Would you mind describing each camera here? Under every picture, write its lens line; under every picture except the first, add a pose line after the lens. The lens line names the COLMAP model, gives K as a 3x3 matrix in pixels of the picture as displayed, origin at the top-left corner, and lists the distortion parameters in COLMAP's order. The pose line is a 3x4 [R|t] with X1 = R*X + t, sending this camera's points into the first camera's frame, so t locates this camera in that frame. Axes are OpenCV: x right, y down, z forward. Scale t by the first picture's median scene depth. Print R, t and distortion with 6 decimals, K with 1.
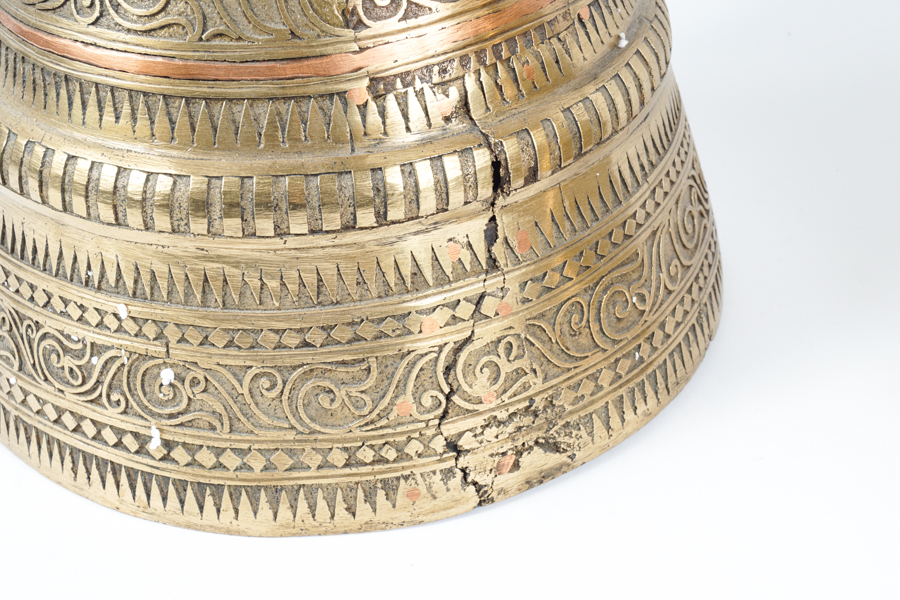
lens RADIAL K [[1445.5, 0, 448.8], [0, 1445.5, 302.5], [0, 0, 1]] dist [-0.041243, 0.000000]
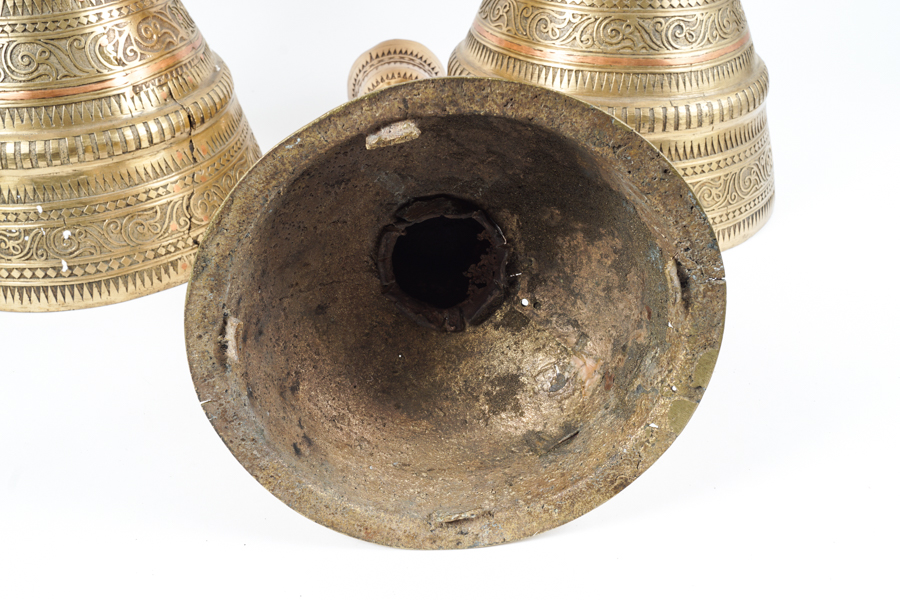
lens RADIAL K [[975.9, 0, 452.3], [0, 975.9, 317.7], [0, 0, 1]] dist [-0.060248, 0.000000]
pose [[0.853220, -0.243091, 0.461436, -0.408118], [0.264171, 0.964278, 0.019531, 0.304453], [-0.449700, 0.105234, 0.886959, -0.581442]]
